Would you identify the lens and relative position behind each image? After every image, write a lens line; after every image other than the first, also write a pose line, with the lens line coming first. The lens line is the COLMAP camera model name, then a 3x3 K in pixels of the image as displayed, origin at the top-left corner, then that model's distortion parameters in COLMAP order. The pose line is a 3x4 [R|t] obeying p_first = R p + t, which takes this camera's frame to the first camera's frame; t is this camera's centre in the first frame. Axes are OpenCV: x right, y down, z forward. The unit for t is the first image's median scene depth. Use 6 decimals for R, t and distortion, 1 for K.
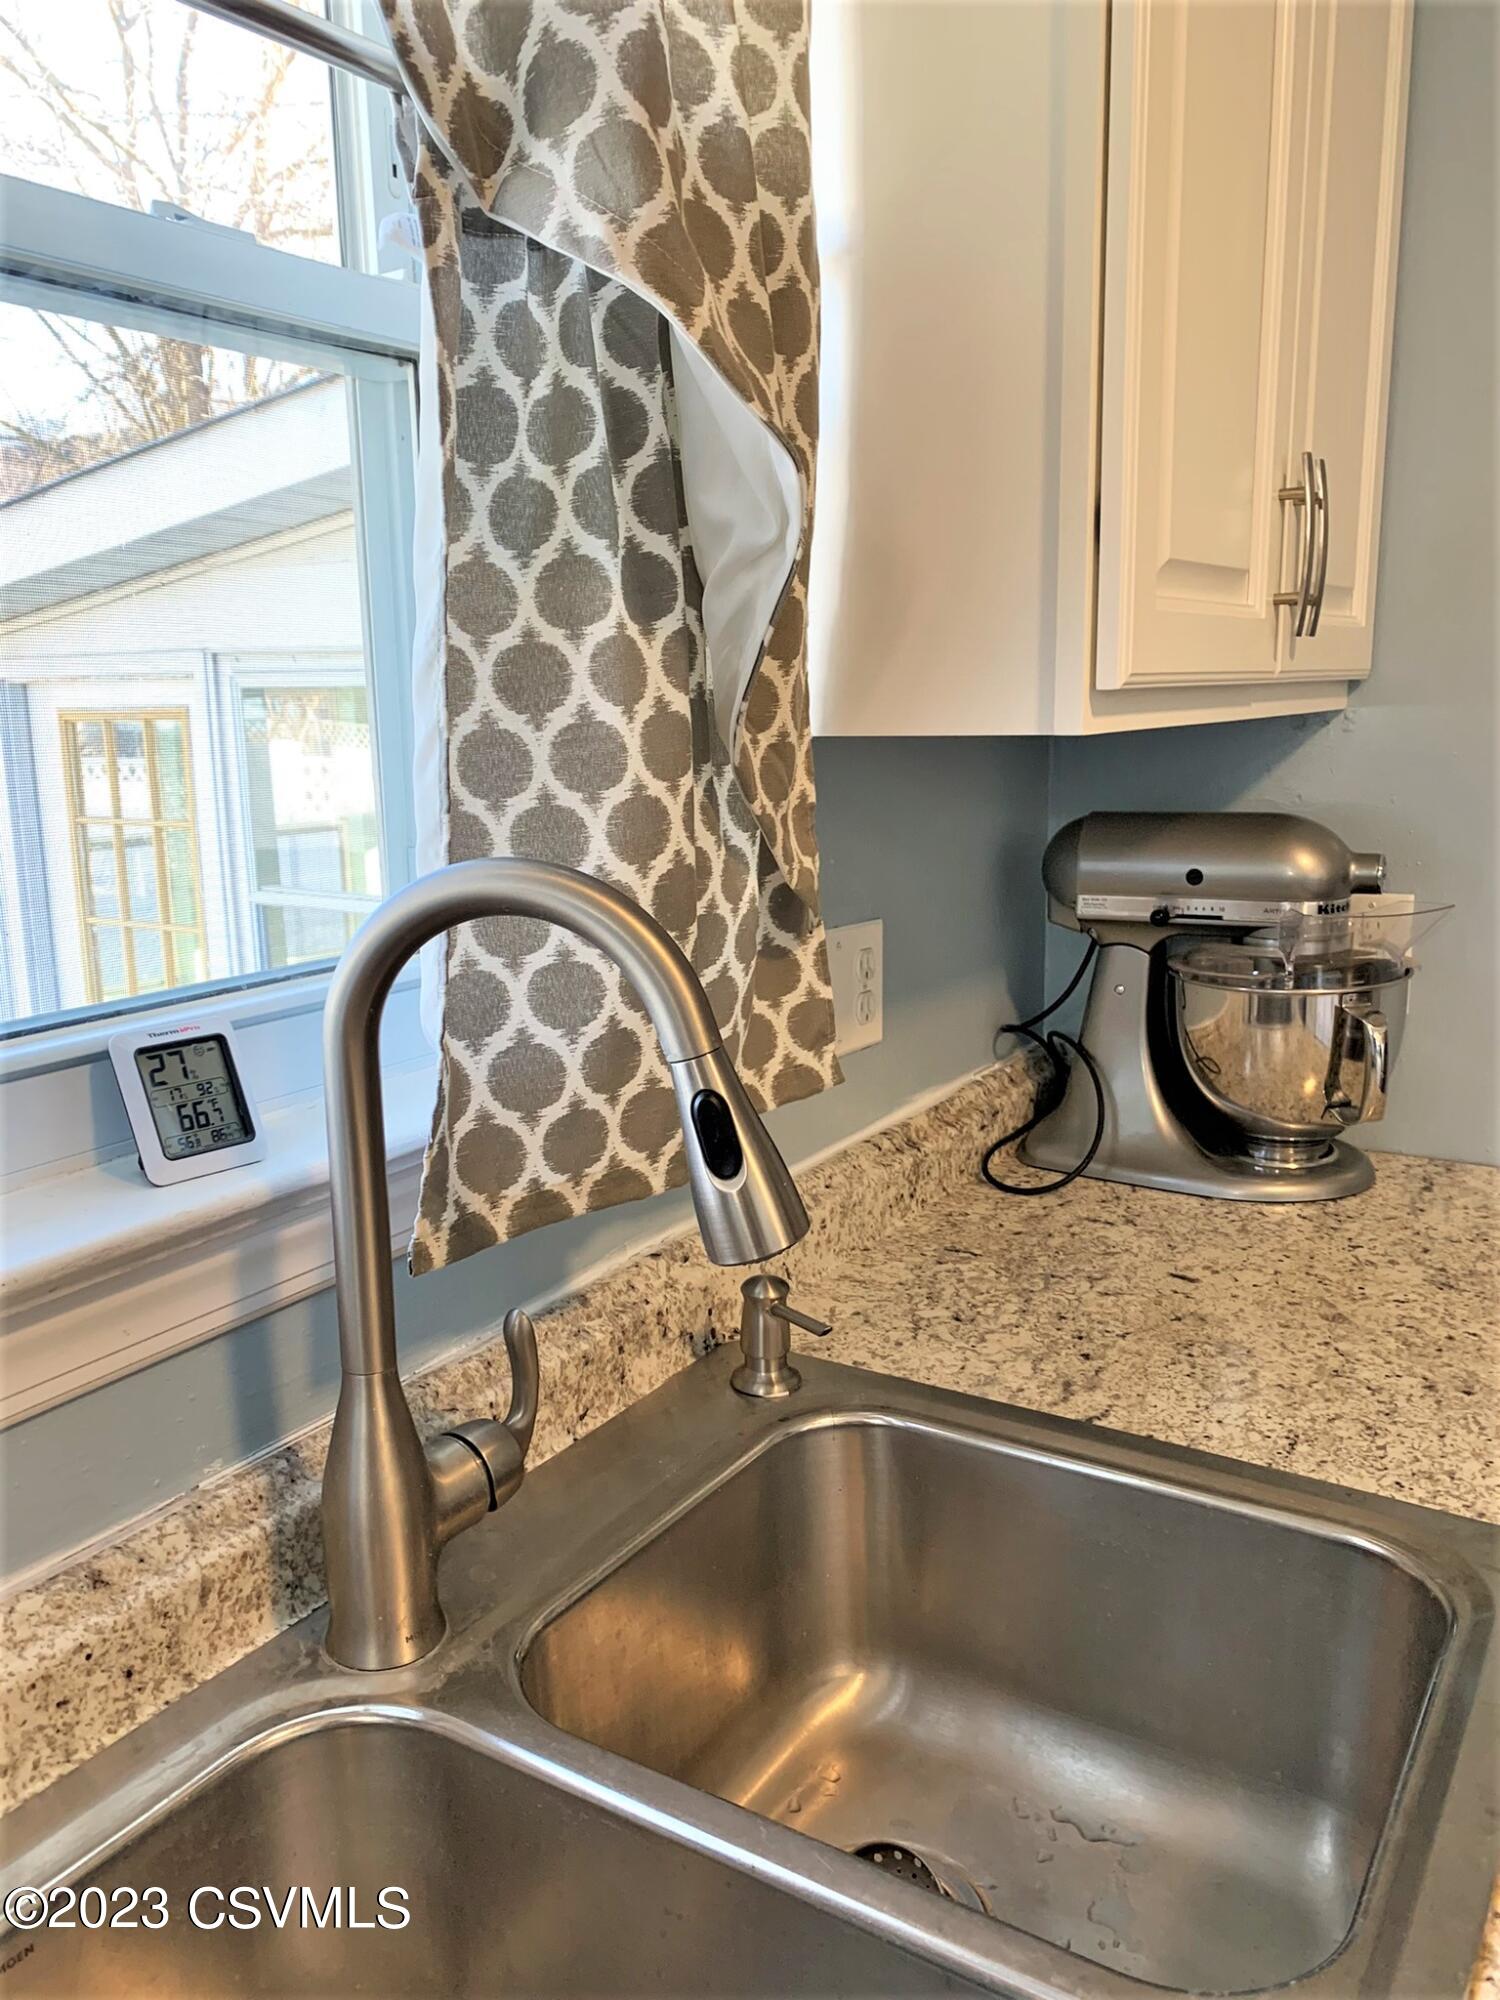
lens RADIAL K [[1517.6, 0, 760.8], [0, 1517.6, 992.4], [0, 0, 1]] dist [0.028188, -0.019428]
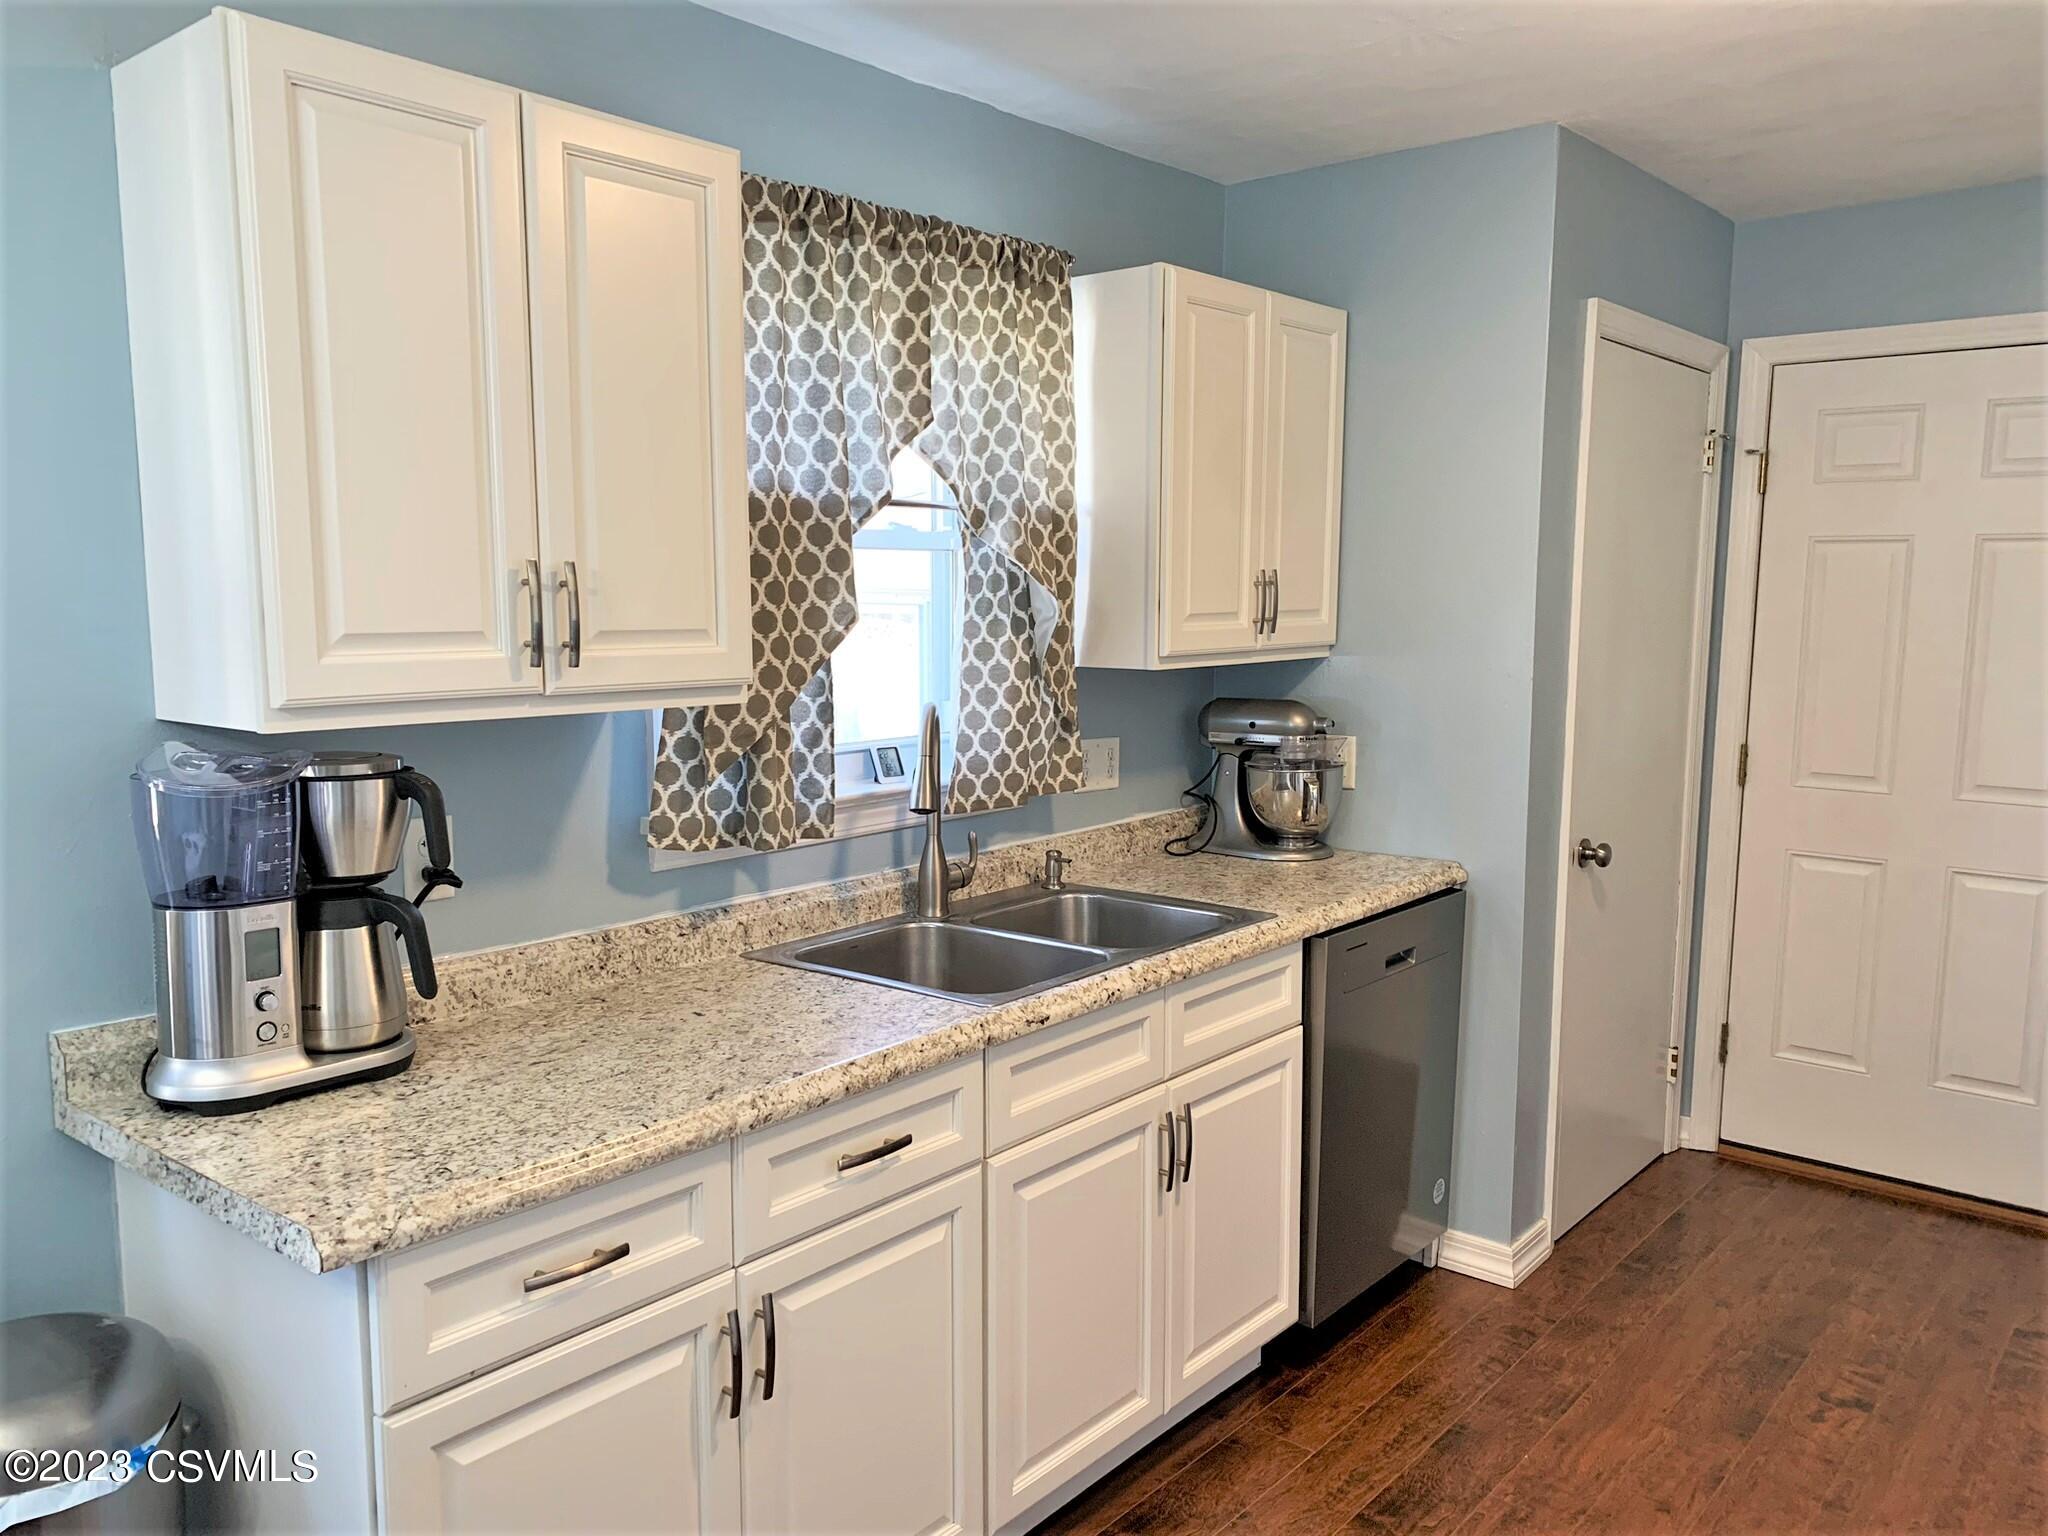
lens RADIAL K [[1554.0, 0, 1012.3], [0, 1554.0, 768.4], [0, 0, 1]] dist [0.028188, -0.019428]
pose [[0.991893, 0.032173, -0.122937, 0.348458], [-0.041705, 0.996253, -0.075767, 0.318565], [0.120039, 0.080280, 0.989518, -2.415420]]
